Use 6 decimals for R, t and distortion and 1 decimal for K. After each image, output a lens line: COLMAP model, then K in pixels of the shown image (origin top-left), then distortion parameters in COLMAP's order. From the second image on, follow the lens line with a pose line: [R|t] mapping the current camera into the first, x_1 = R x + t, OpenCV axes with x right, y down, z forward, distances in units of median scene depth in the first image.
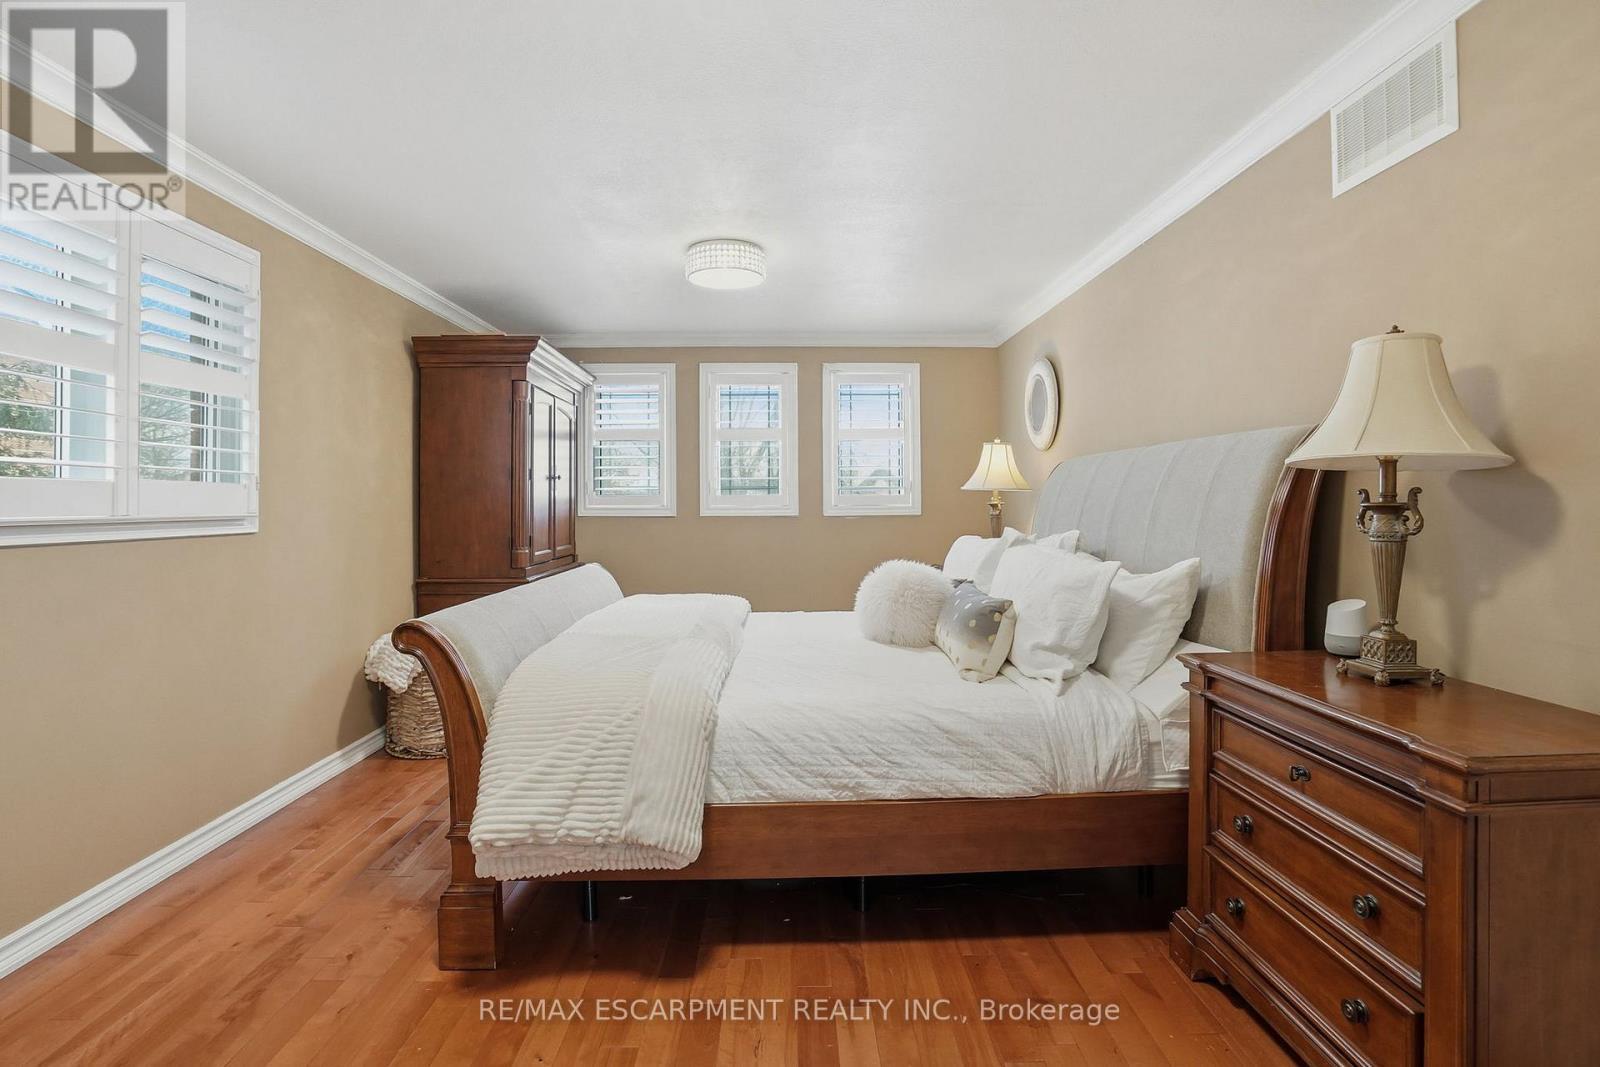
lens RADIAL K [[771.0, 0, 795.6], [0, 771.0, 504.5], [0, 0, 1]] dist [-0.033479, 0.000082]
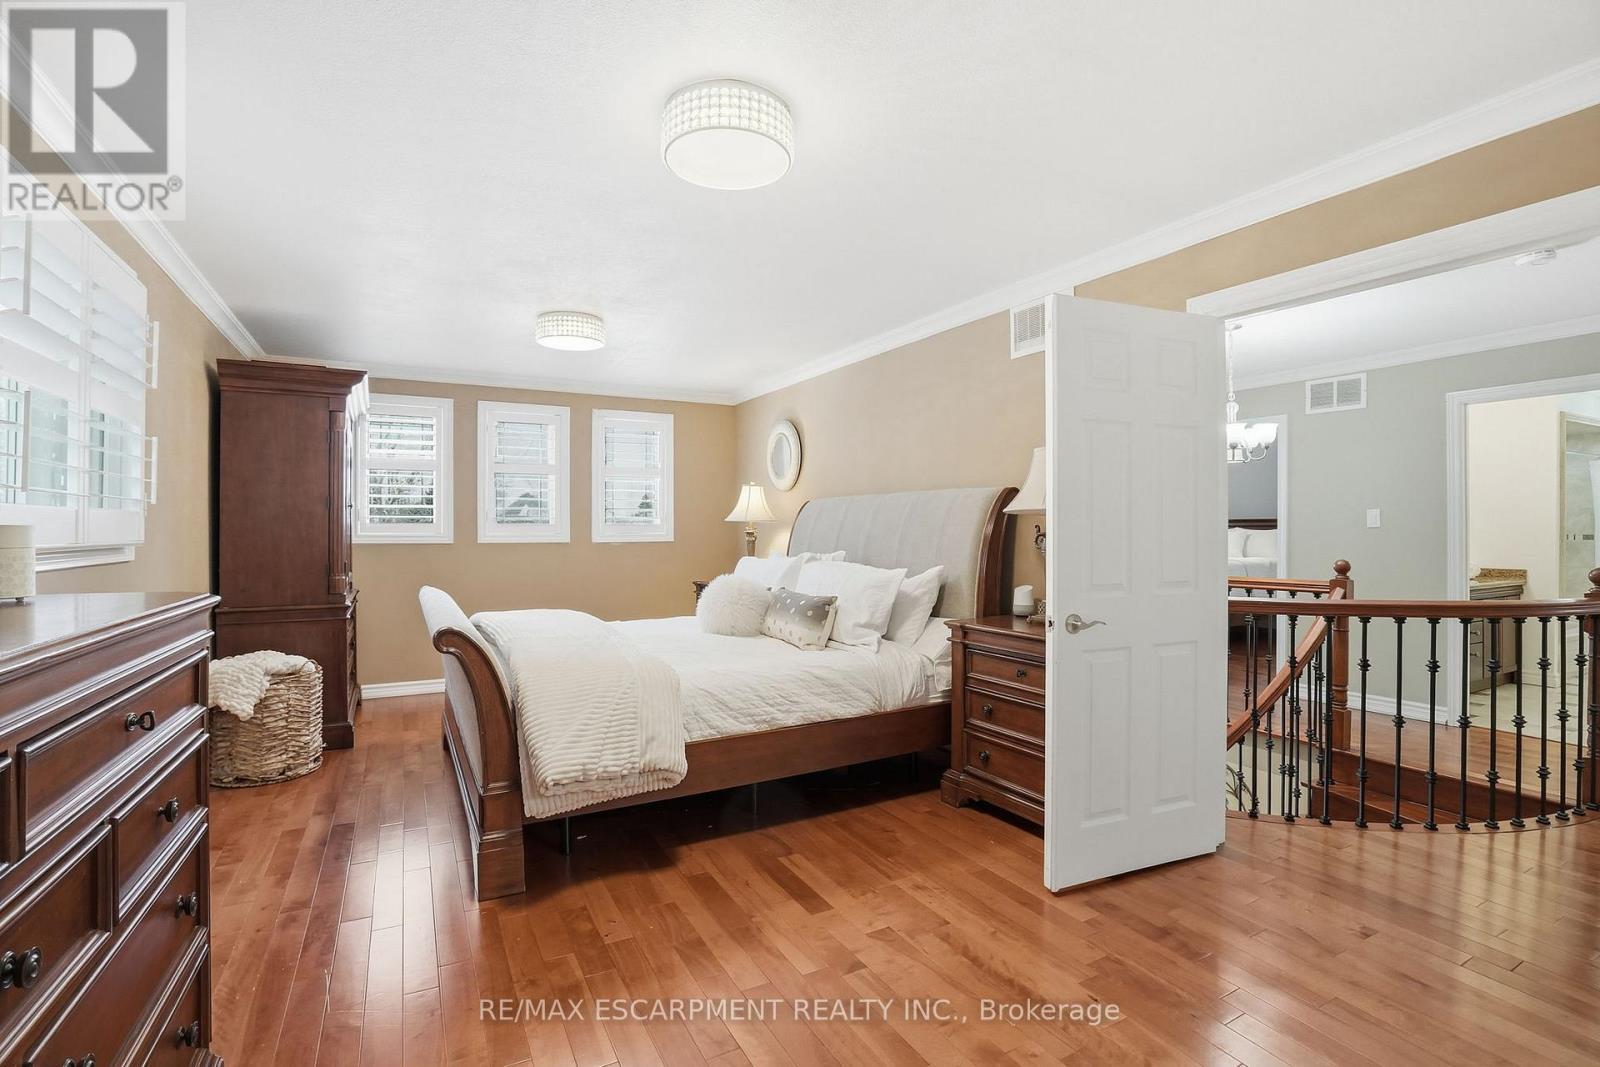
lens RADIAL K [[743.8, 0, 800.0], [0, 743.8, 533.5], [0, 0, 1]] dist [-0.032188, 0.000111]
pose [[0.889078, 0.000675, 0.457756, -0.529639], [-0.001466, 0.999998, 0.001371, -0.001725], [-0.457754, -0.001890, 0.889077, -0.317786]]
